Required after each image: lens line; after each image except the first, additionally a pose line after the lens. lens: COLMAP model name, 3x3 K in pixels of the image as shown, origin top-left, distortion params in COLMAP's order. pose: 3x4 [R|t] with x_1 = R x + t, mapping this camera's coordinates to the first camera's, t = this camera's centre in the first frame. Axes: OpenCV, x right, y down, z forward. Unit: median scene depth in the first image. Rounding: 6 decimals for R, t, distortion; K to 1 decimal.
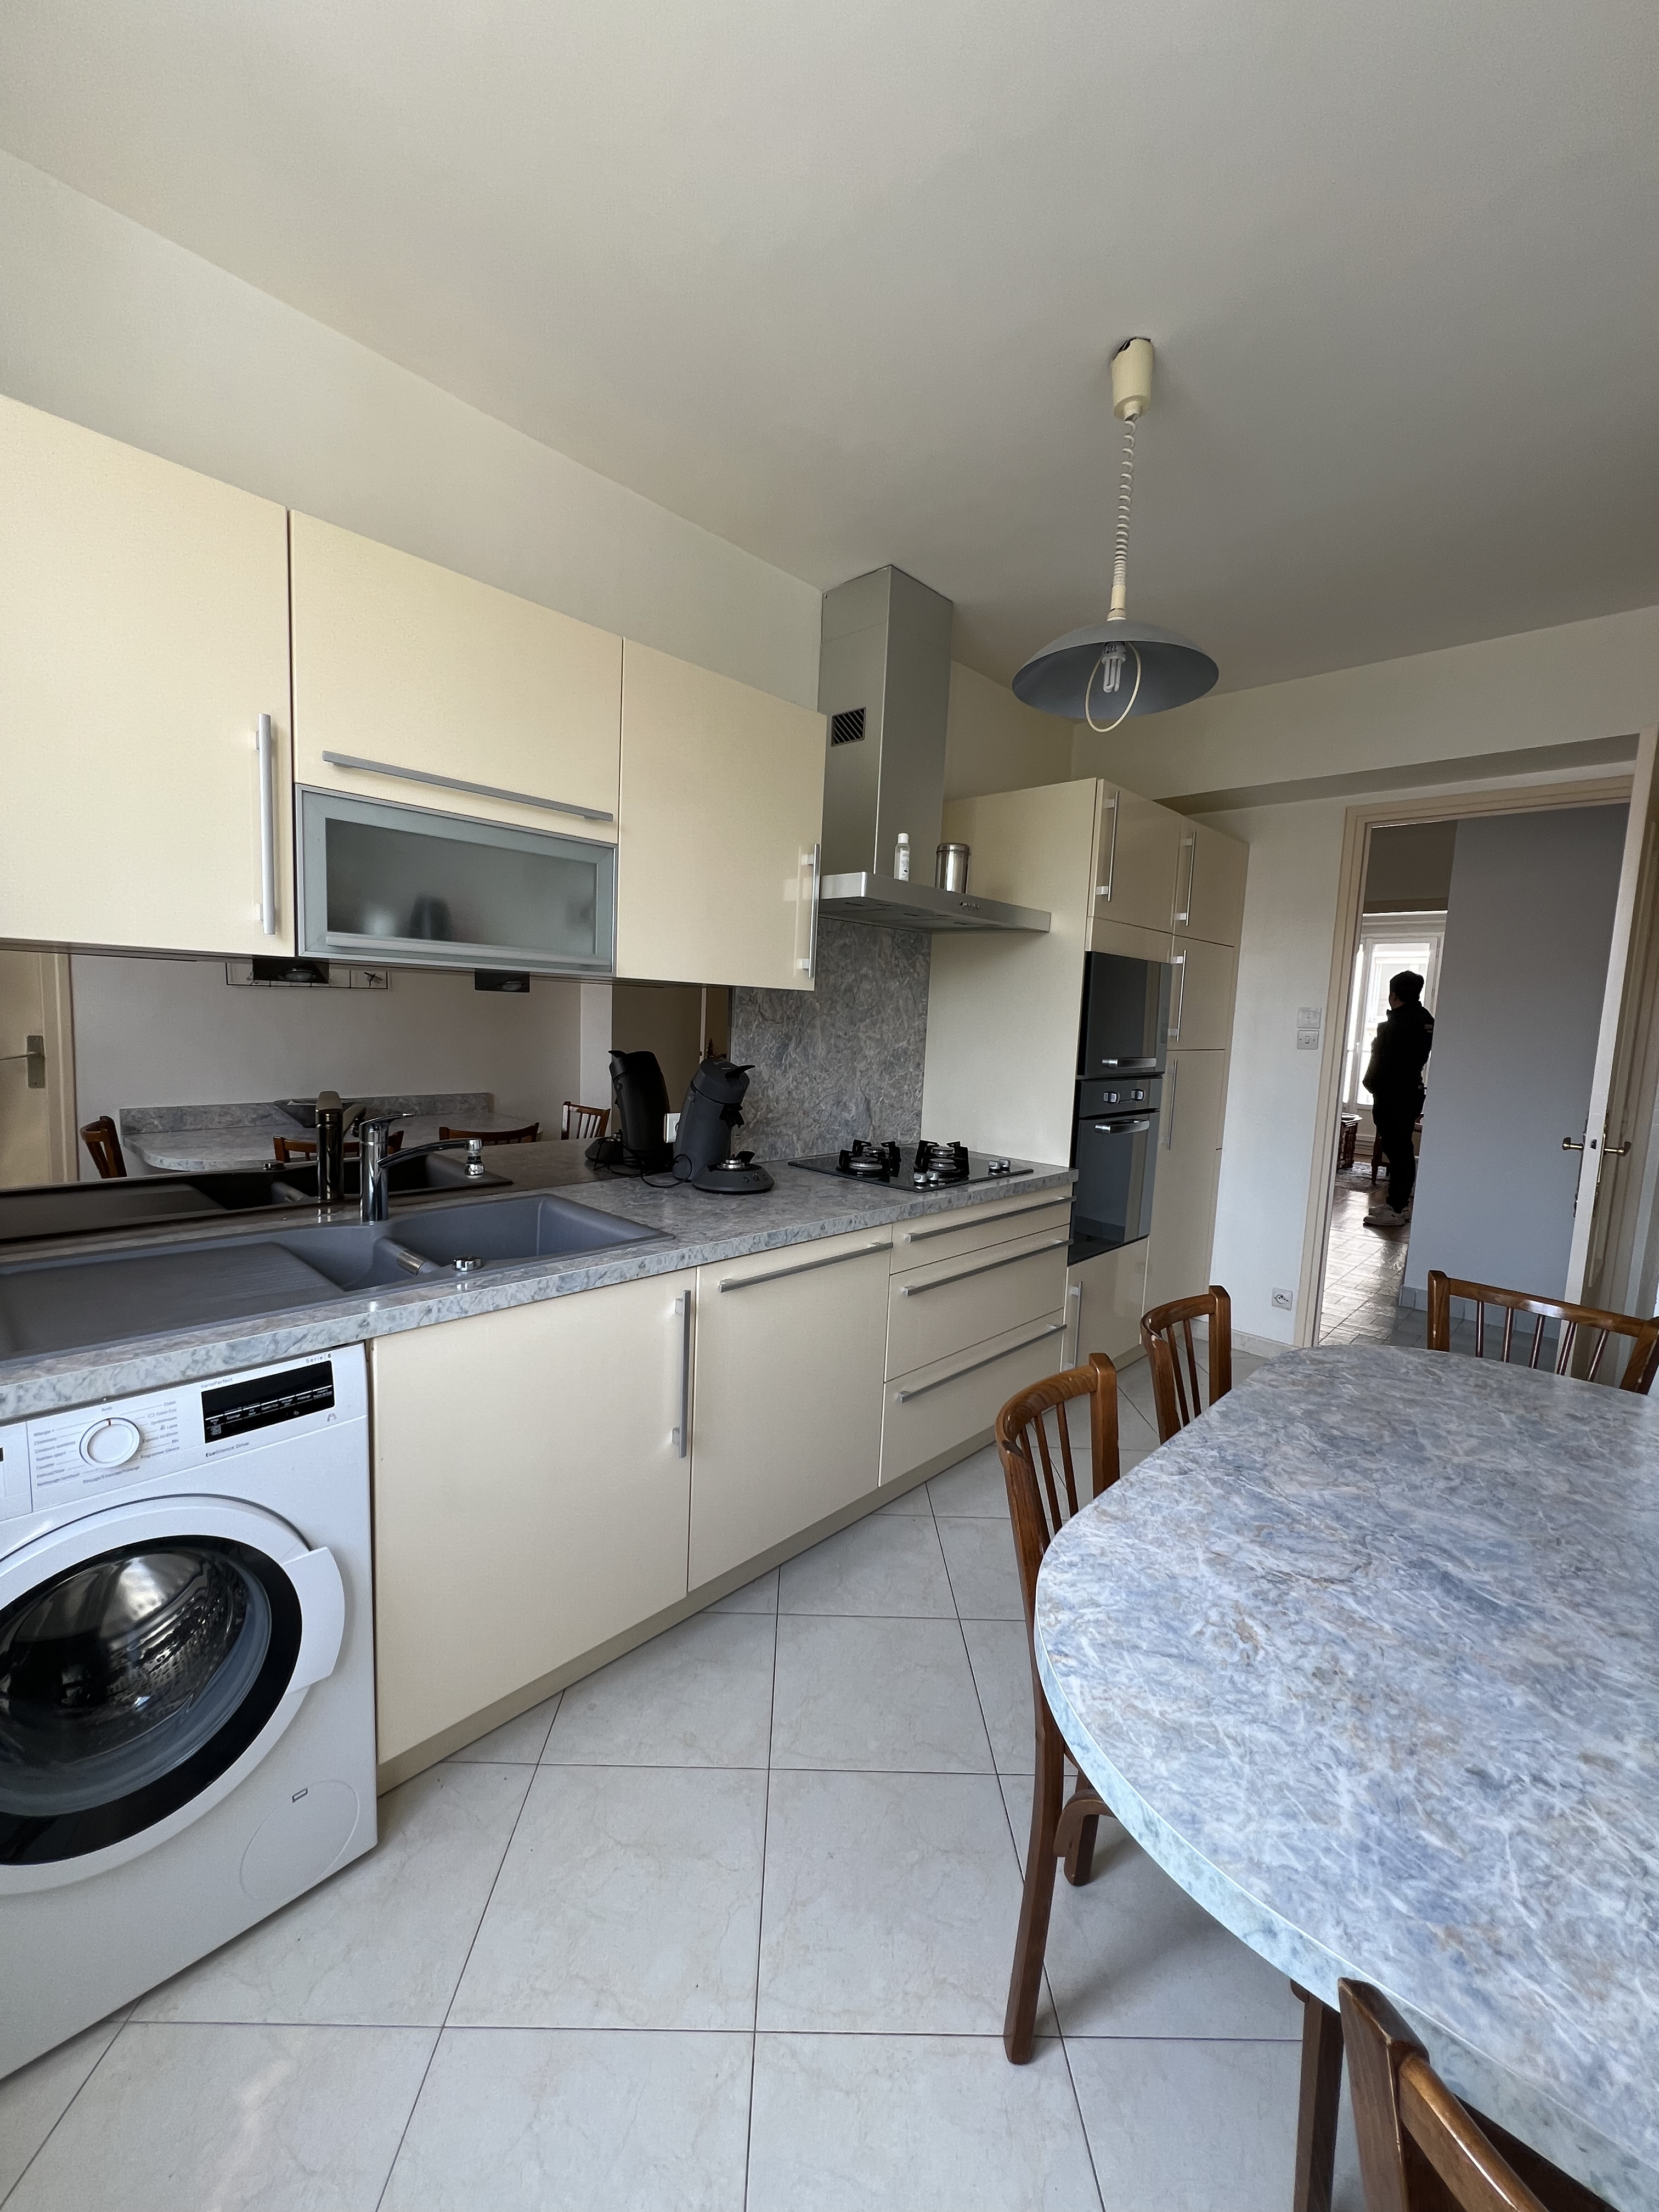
lens RADIAL K [[895.8, 0, 829.3], [0, 895.8, 1104.1], [0, 0, 1]] dist [0.001014, -0.000020]
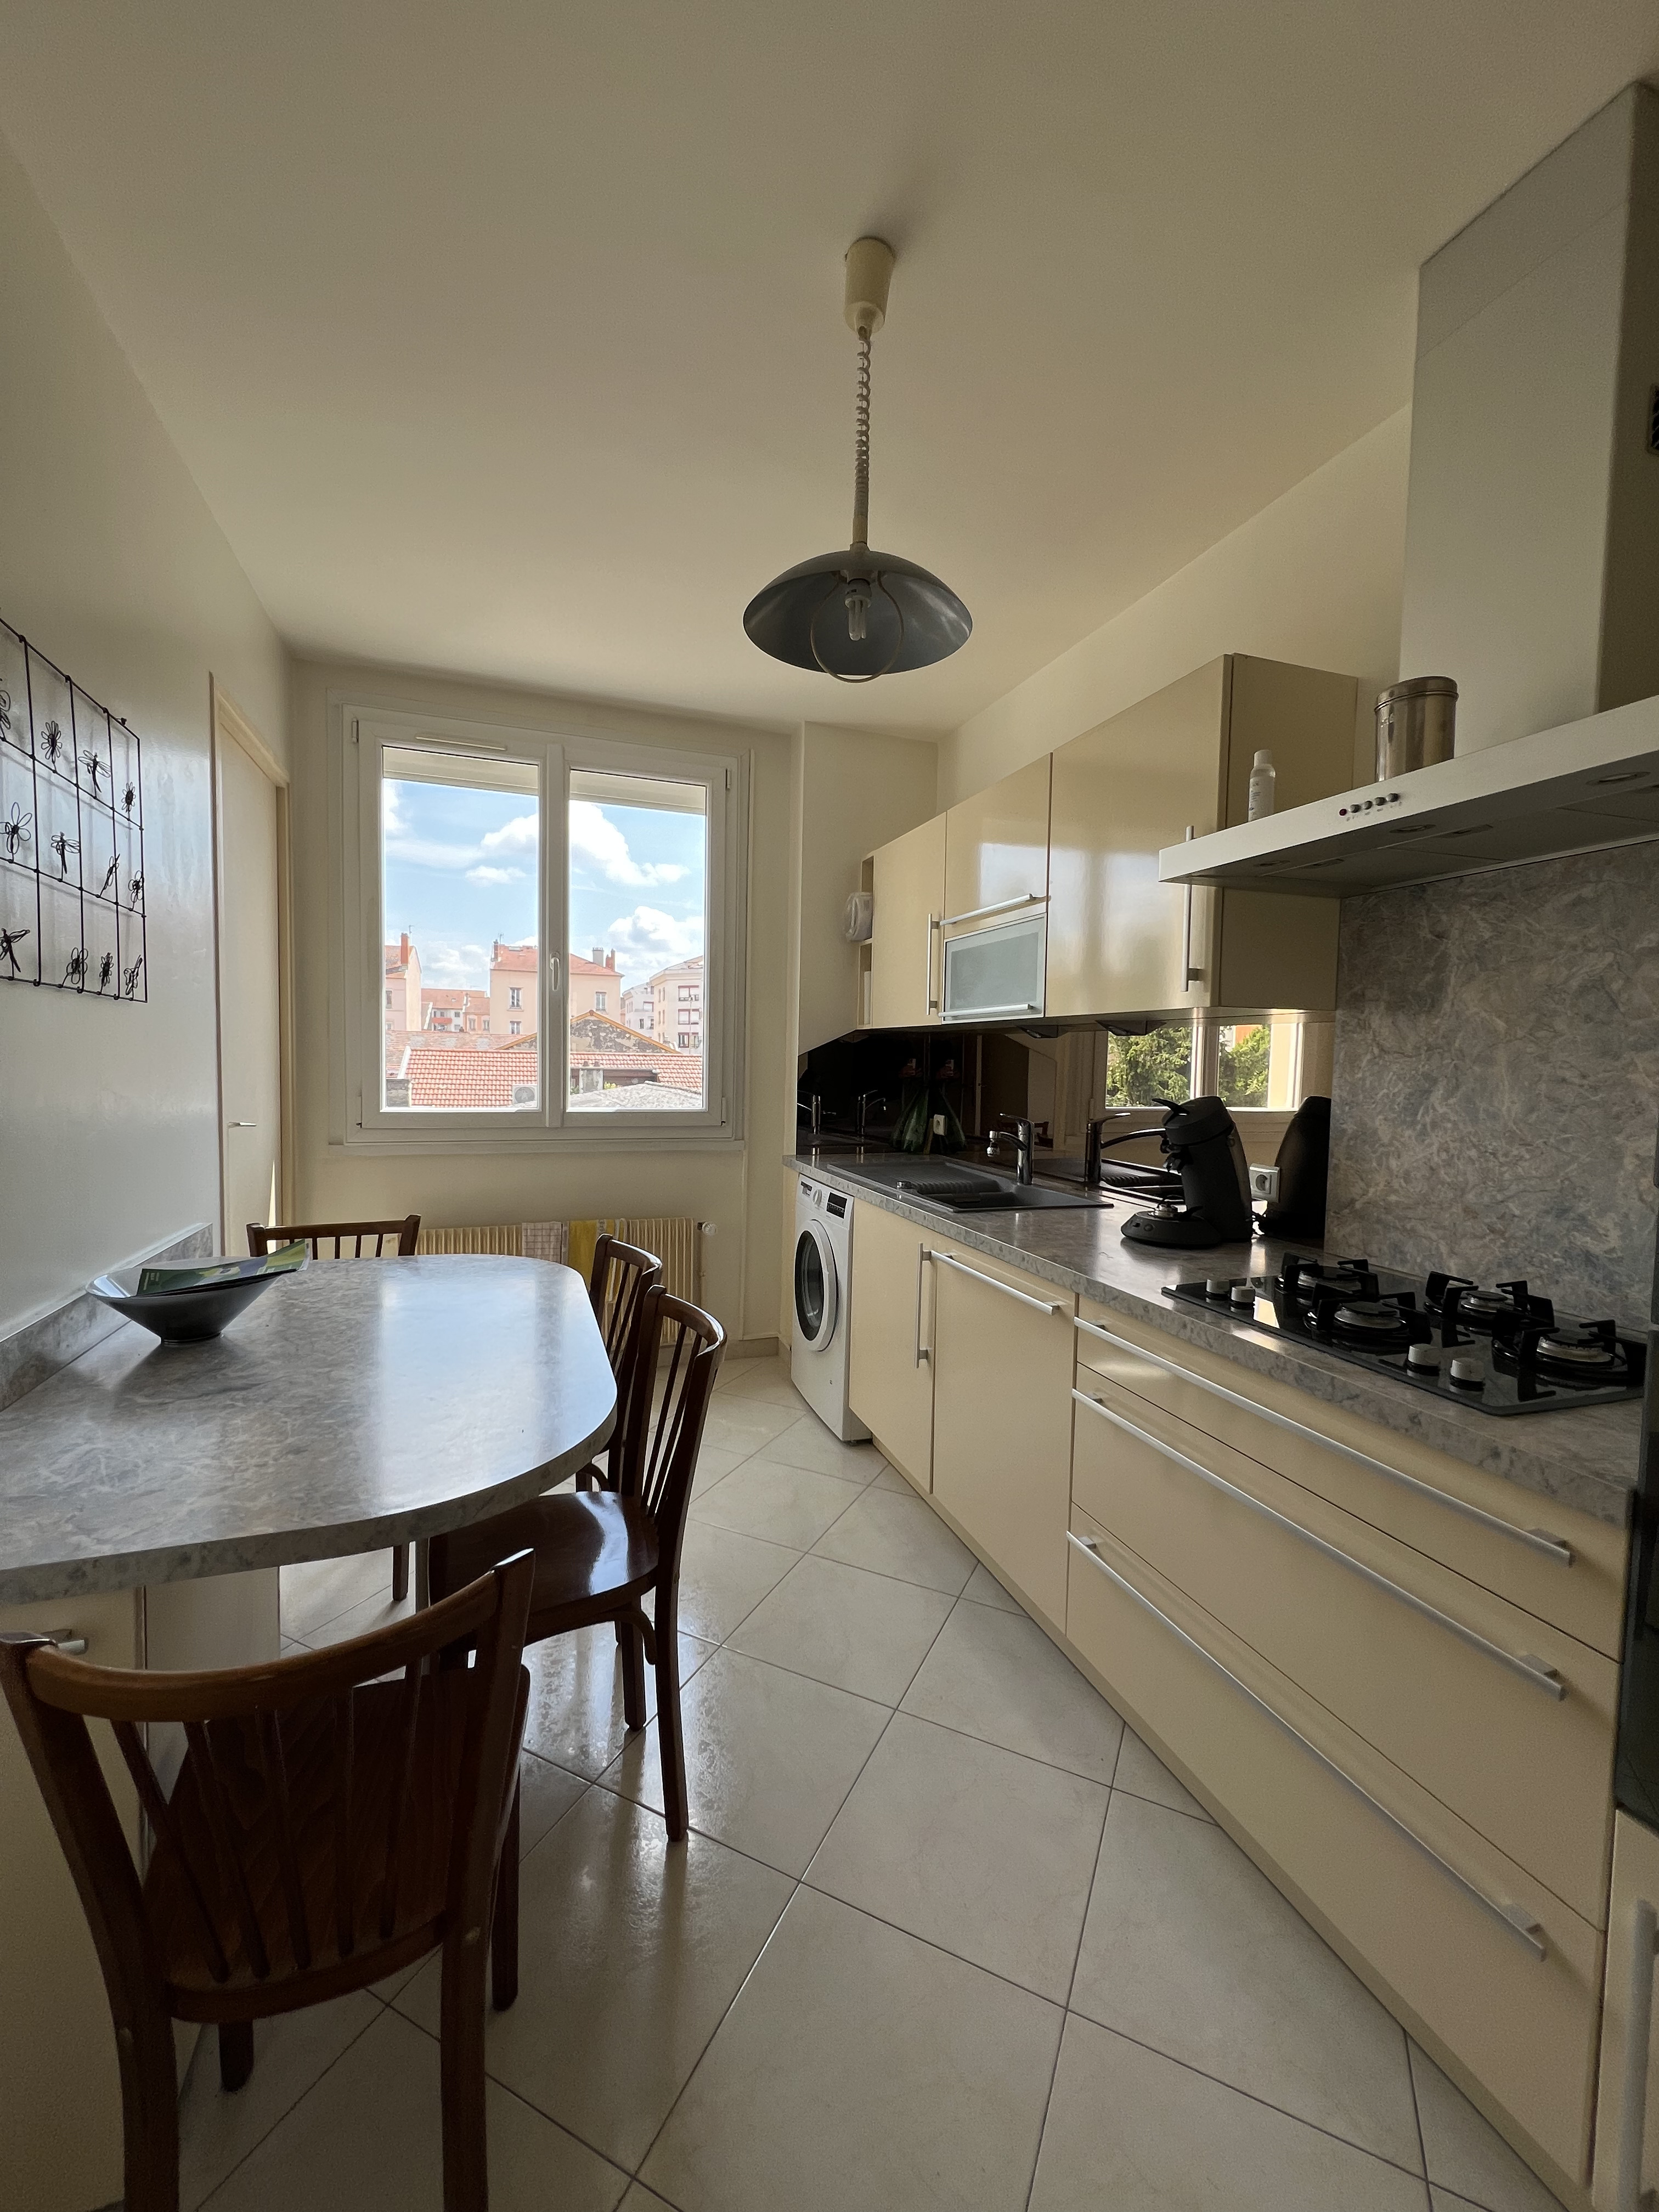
lens RADIAL K [[895.8, 0, 828.4], [0, 895.8, 1107.3], [0, 0, 1]] dist [0.001014, -0.000020]
pose [[-0.459635, -0.002232, -0.888105, 0.681386], [-0.130855, 0.989253, 0.065238, -0.040138], [0.878415, 0.146199, -0.454987, 0.894051]]
